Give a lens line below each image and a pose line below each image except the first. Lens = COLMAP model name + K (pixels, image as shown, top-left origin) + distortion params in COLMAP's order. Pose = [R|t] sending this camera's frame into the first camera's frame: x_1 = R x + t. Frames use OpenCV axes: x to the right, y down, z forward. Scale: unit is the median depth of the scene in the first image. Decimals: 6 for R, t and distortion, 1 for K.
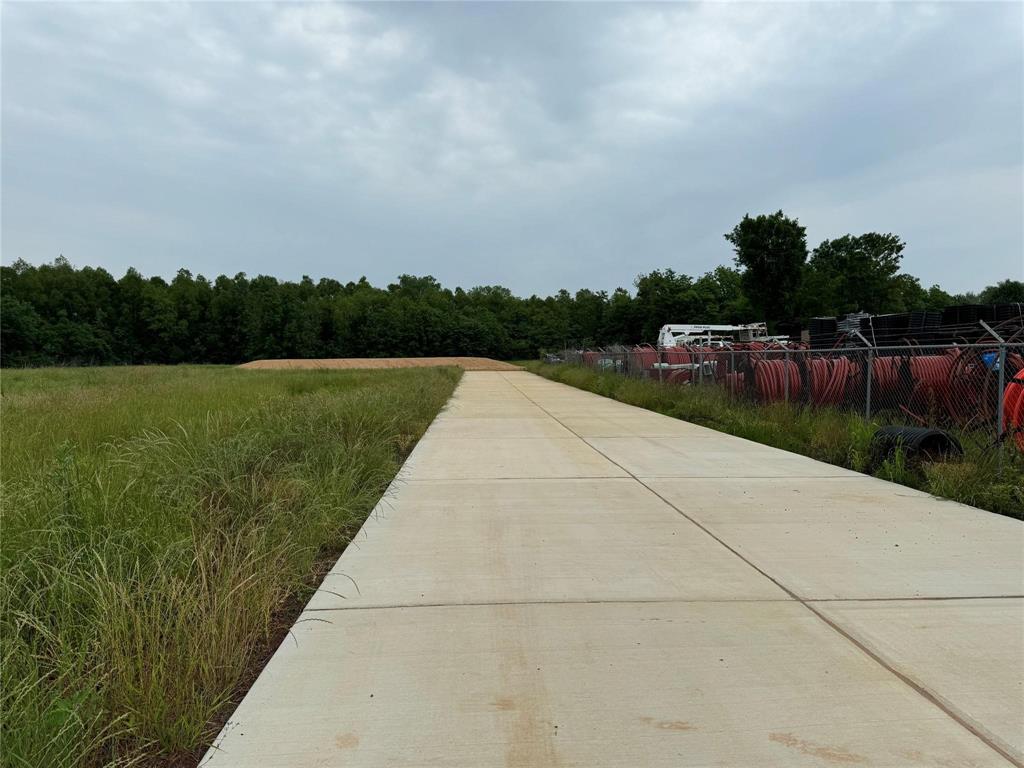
lens RADIAL K [[716.5, 0, 512.0], [0, 716.5, 384.0], [0, 0, 1]] dist [0.125325, -0.198958]
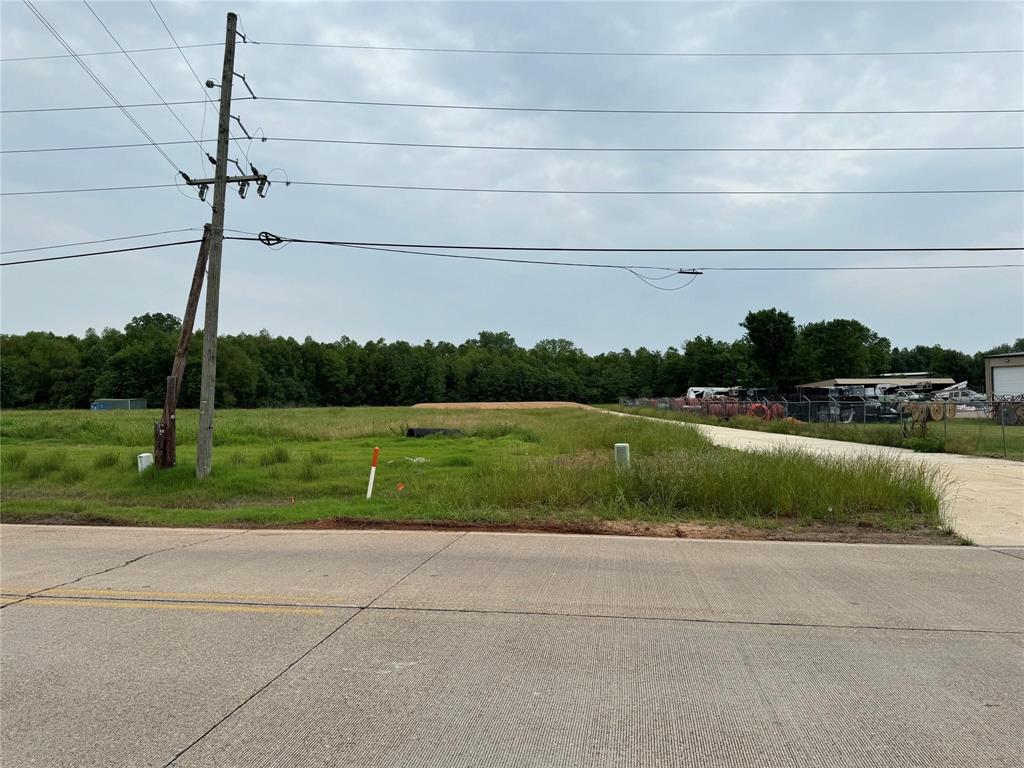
lens RADIAL K [[716.5, 0, 512.0], [0, 716.5, 384.0], [0, 0, 1]] dist [0.125325, -0.198958]
pose [[0.997406, 0.001710, -0.071965, -0.044961], [-0.006148, 0.998088, -0.061497, 0.011799], [0.071722, 0.061780, 0.995510, -0.329548]]
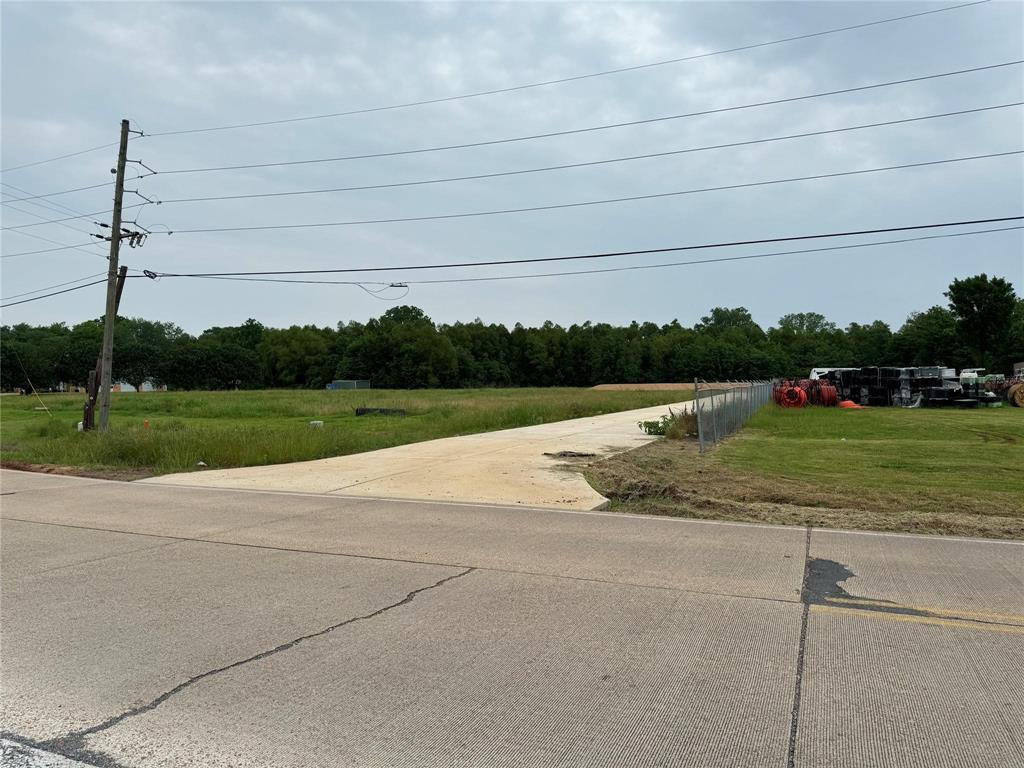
lens RADIAL K [[716.5, 0, 512.0], [0, 716.5, 384.0], [0, 0, 1]] dist [0.125325, -0.198958]
pose [[0.905295, 0.003518, -0.424768, 0.091815], [-0.017305, 0.999441, -0.028606, 0.009317], [0.424430, 0.033247, 0.904850, -0.334201]]
